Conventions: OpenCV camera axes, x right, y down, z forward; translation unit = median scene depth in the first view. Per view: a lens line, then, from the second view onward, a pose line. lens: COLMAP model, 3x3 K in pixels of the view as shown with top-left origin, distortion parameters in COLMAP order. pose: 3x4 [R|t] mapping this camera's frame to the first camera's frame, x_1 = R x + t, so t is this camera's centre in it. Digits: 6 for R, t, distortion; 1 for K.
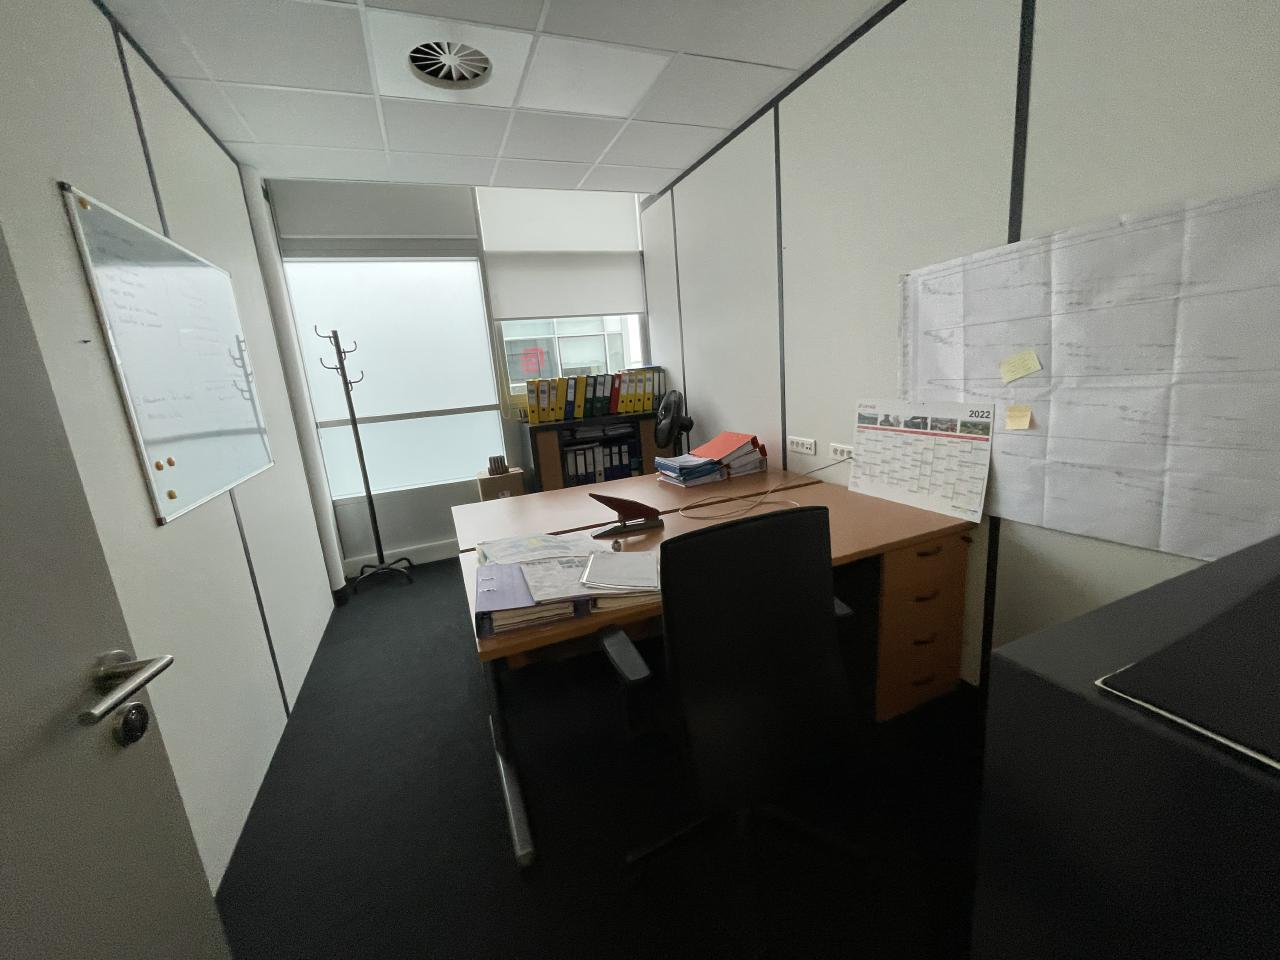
lens RADIAL K [[517.0, 0, 643.0], [0, 517.0, 475.4], [0, 0, 1]] dist [-0.003128, -0.000104]
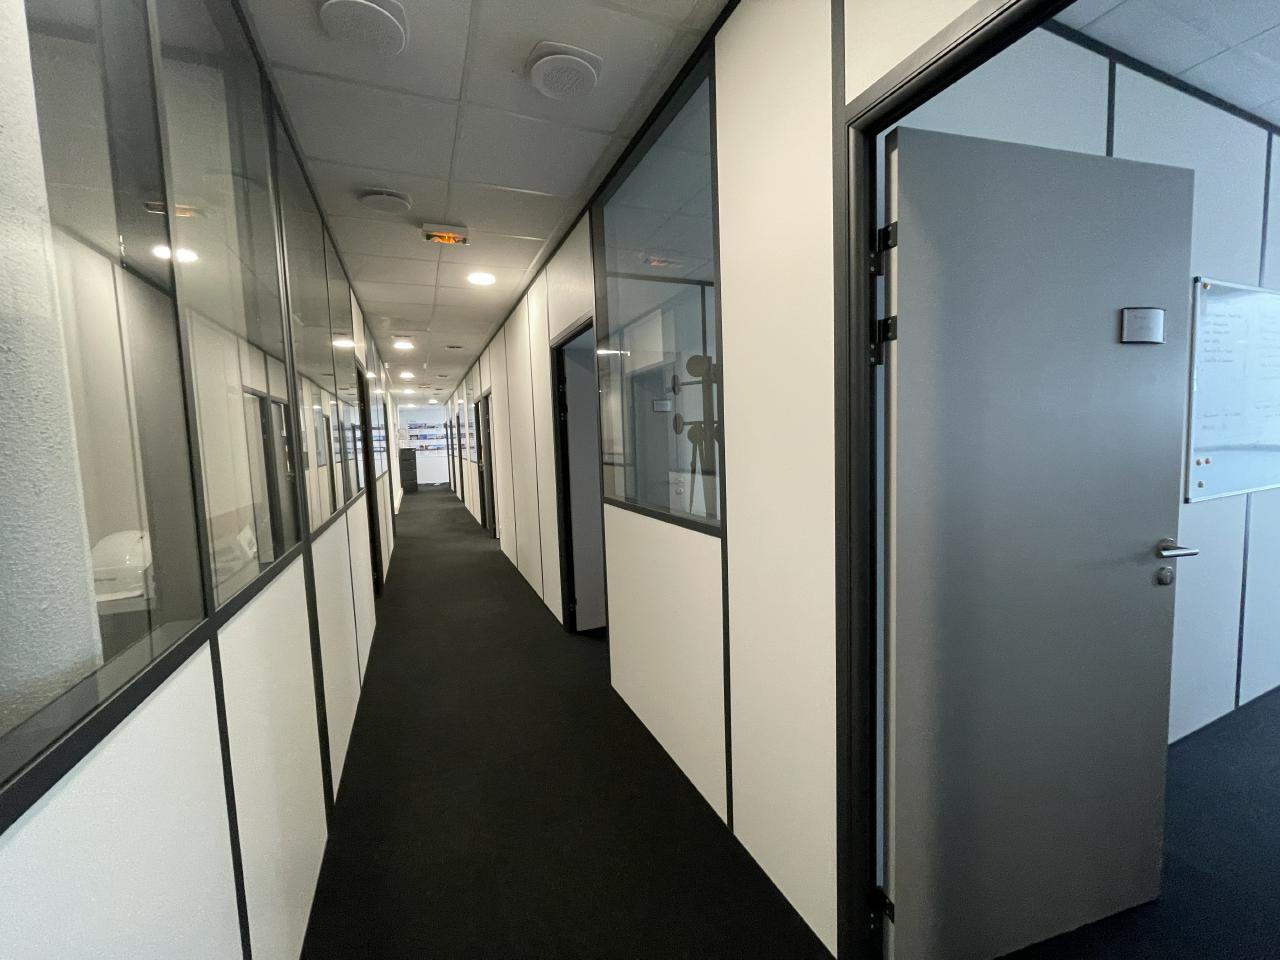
lens RADIAL K [[517.0, 0, 641.4], [0, 517.0, 478.2], [0, 0, 1]] dist [-0.003128, -0.000104]
pose [[0.024213, 0.156533, -0.987376, 0.290190], [-0.177457, 0.972654, 0.149847, 0.057409], [0.983831, 0.171588, 0.051329, -0.389013]]
